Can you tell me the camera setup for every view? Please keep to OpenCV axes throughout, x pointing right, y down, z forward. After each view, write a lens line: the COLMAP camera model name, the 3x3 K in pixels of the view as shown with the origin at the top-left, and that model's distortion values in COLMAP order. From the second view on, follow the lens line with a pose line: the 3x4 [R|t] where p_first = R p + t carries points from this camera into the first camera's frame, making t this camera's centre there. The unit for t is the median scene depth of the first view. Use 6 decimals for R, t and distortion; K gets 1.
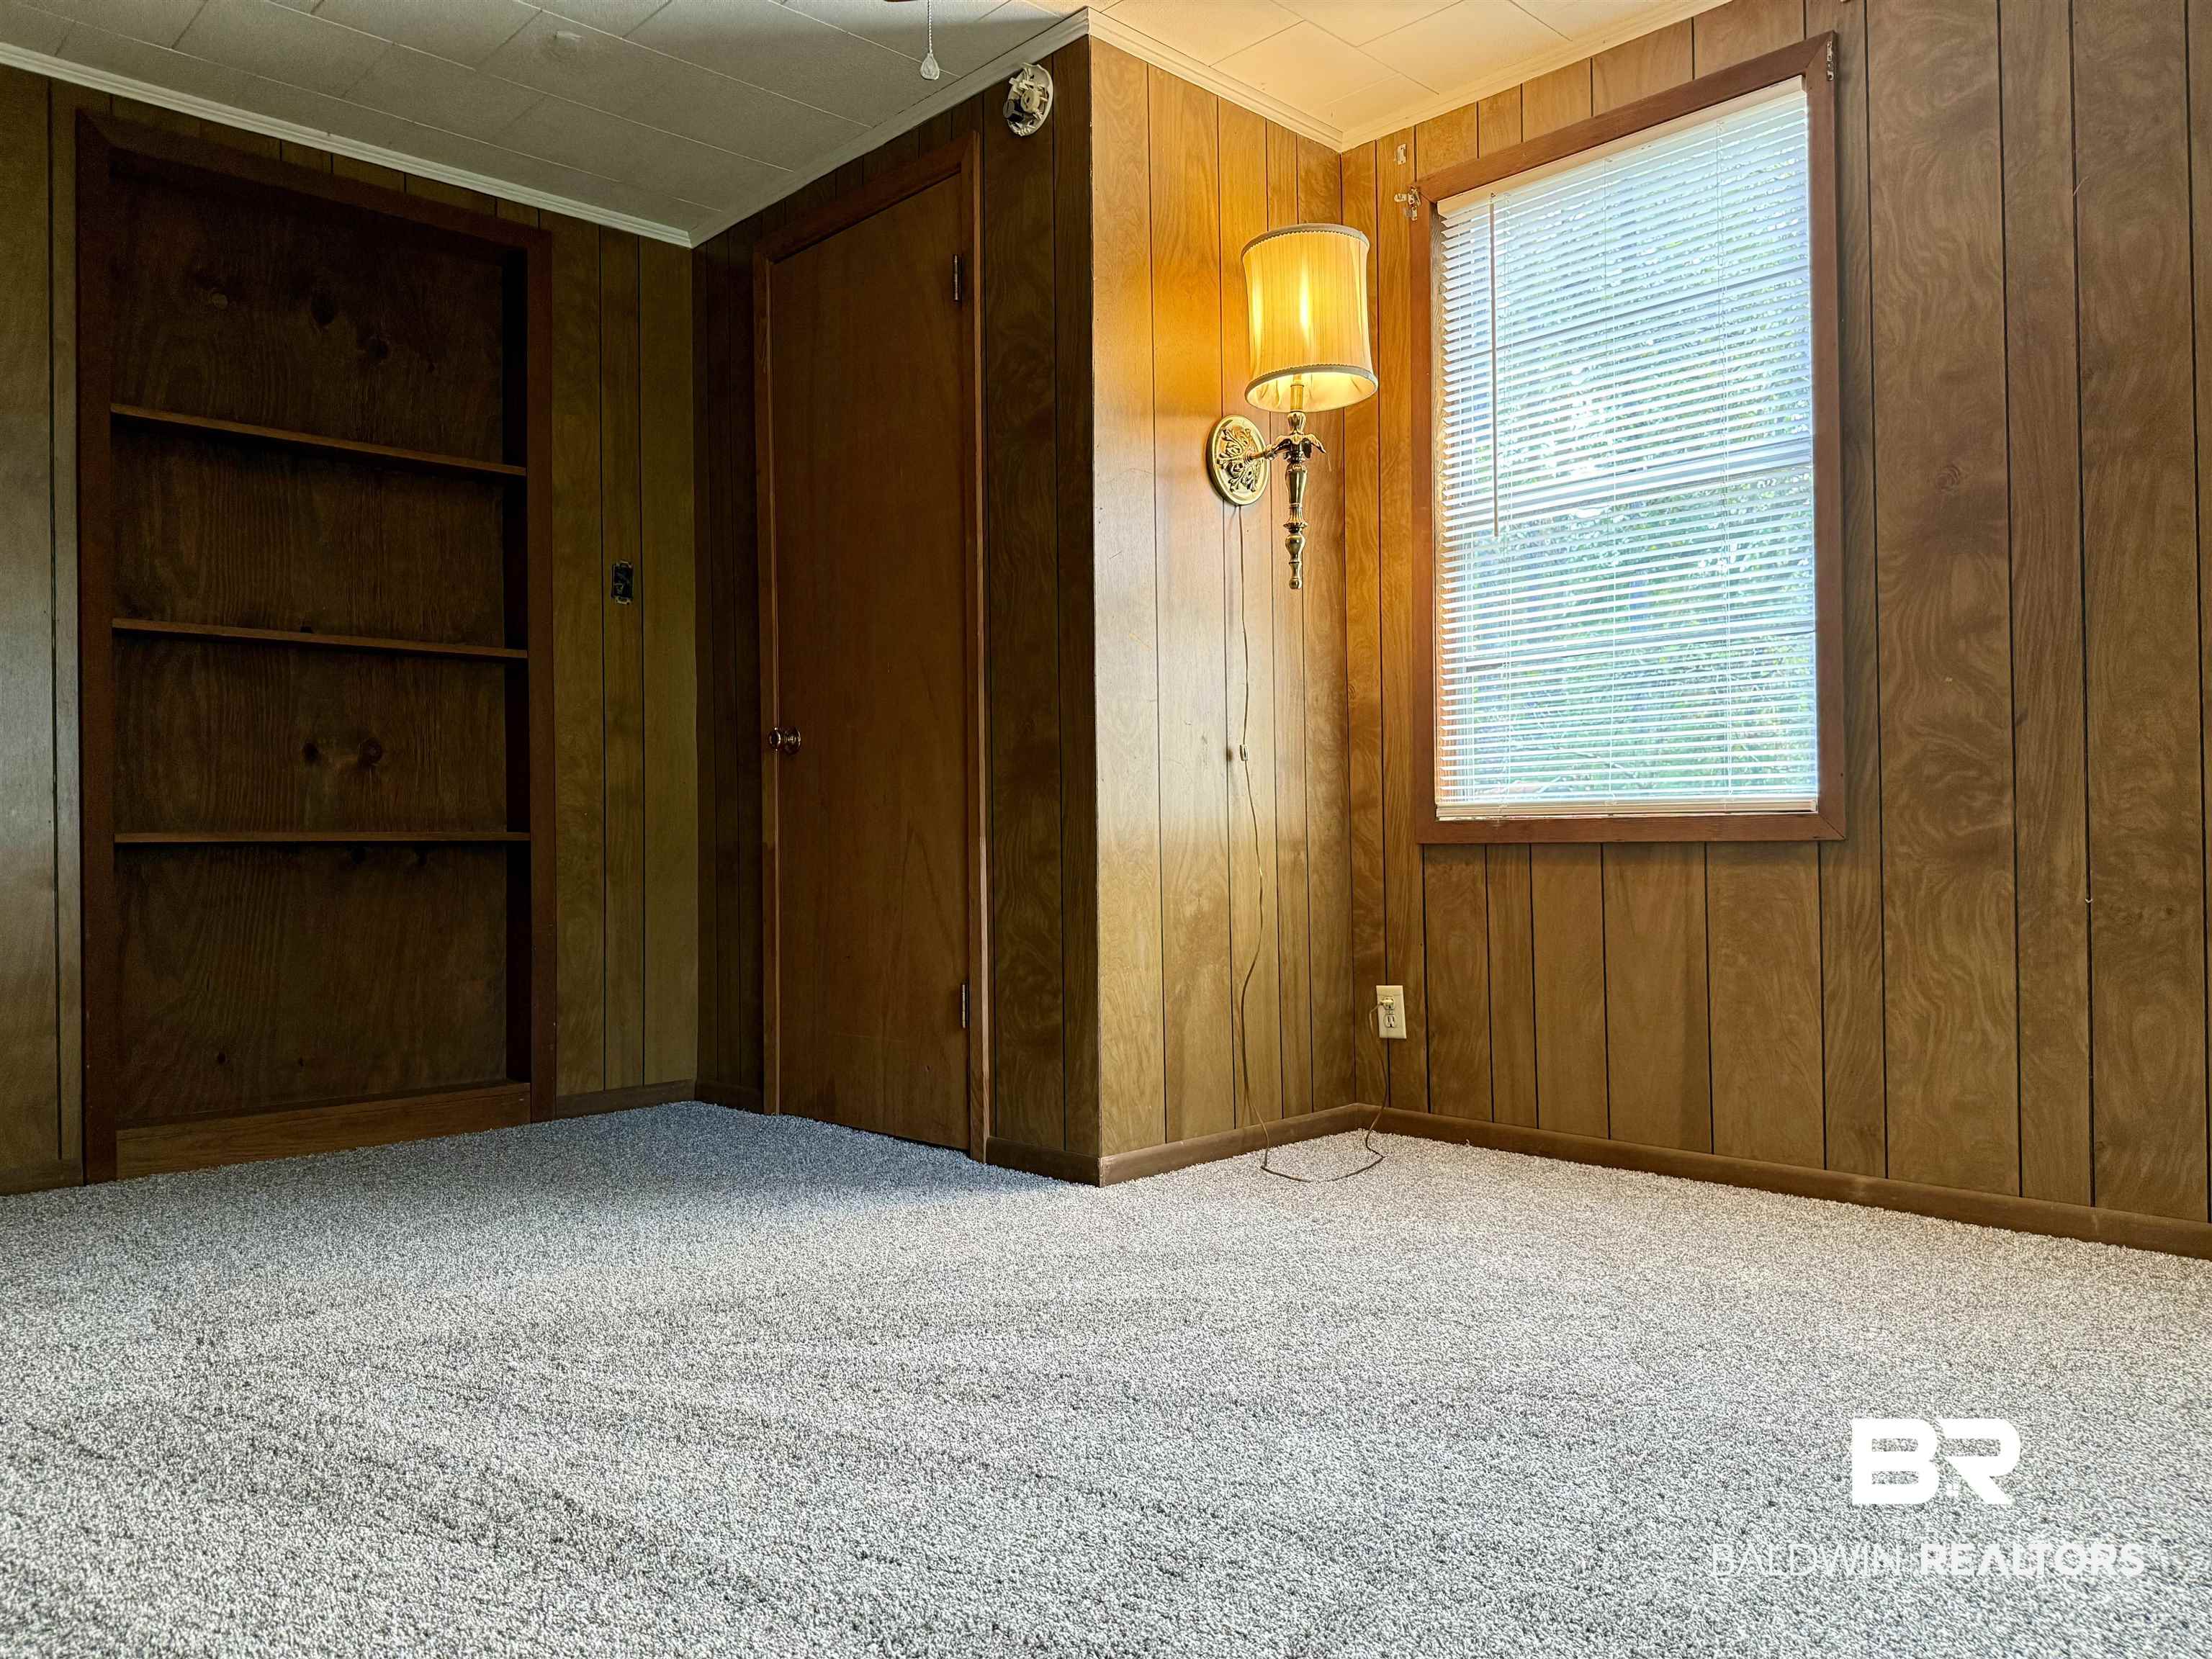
lens RADIAL K [[1532.3, 0, 1090.8], [0, 1532.3, 840.8], [0, 0, 1]] dist [0.047693, -0.079976]
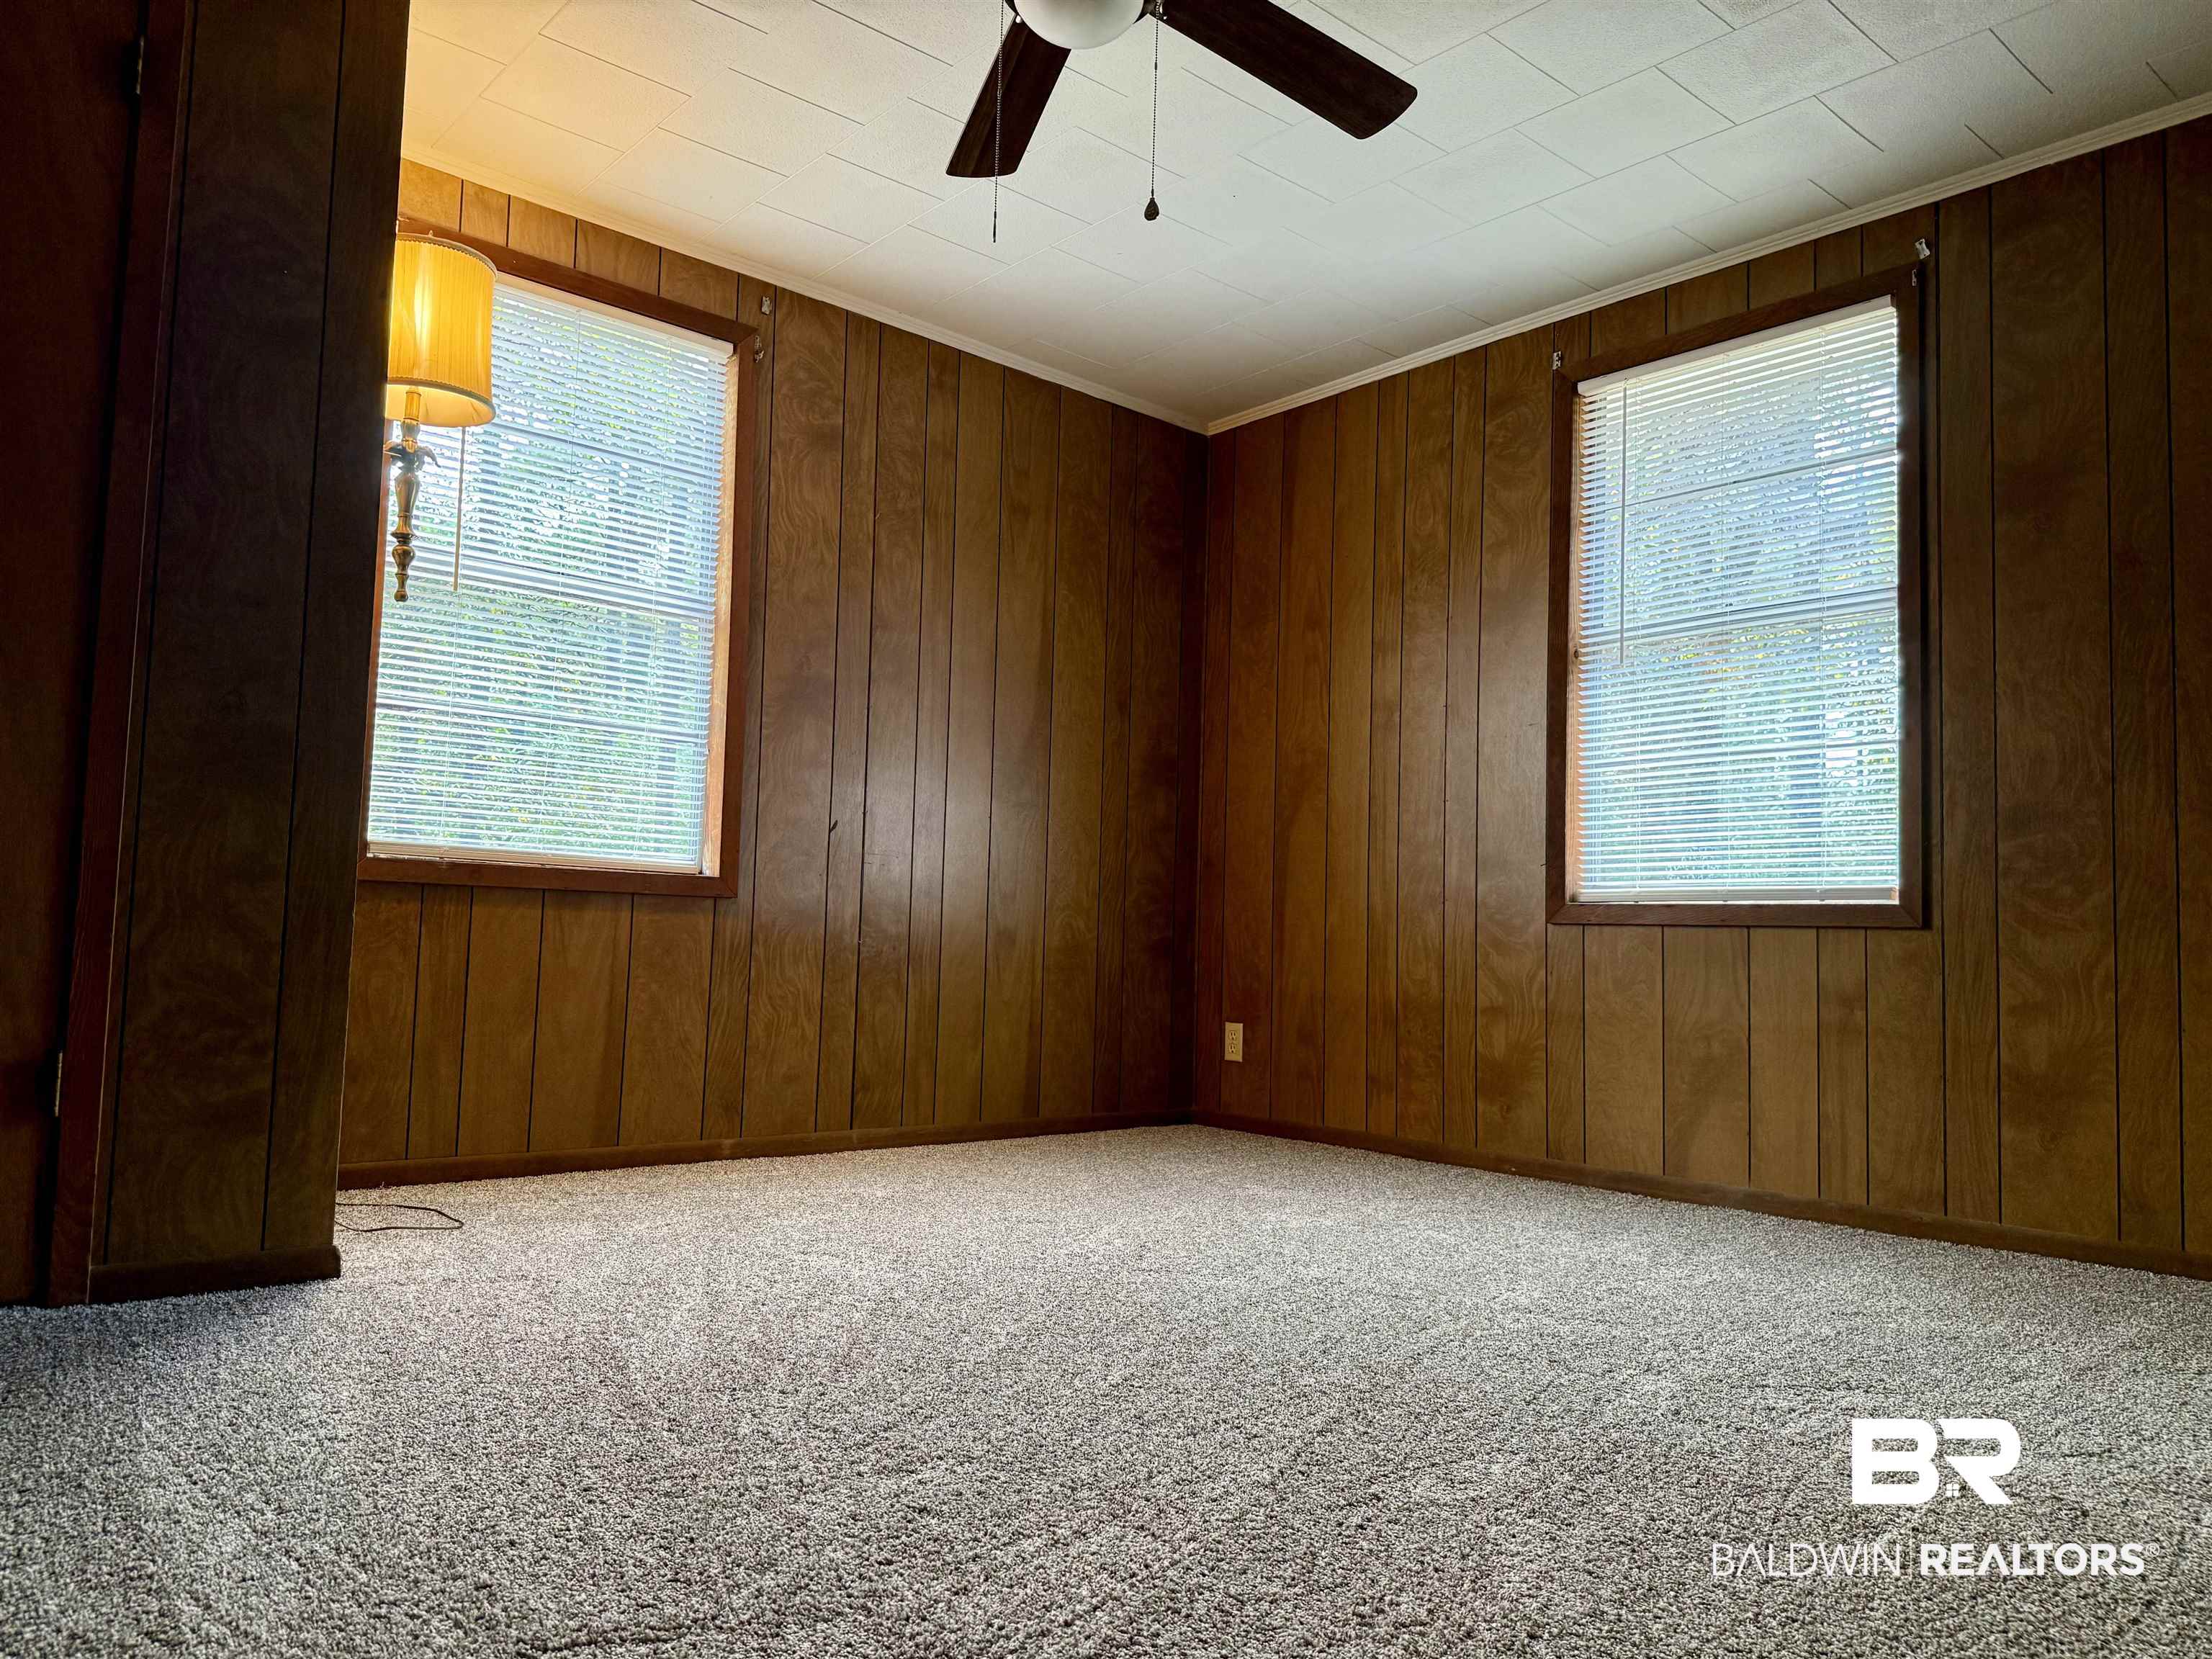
lens RADIAL K [[1532.3, 0, 1090.8], [0, 1532.3, 840.8], [0, 0, 1]] dist [0.047693, -0.079976]
pose [[0.048837, 0.076301, 0.995888, -0.841712], [-0.037212, 0.996525, -0.074525, 0.038005], [-0.998113, -0.033420, 0.051507, 0.573724]]
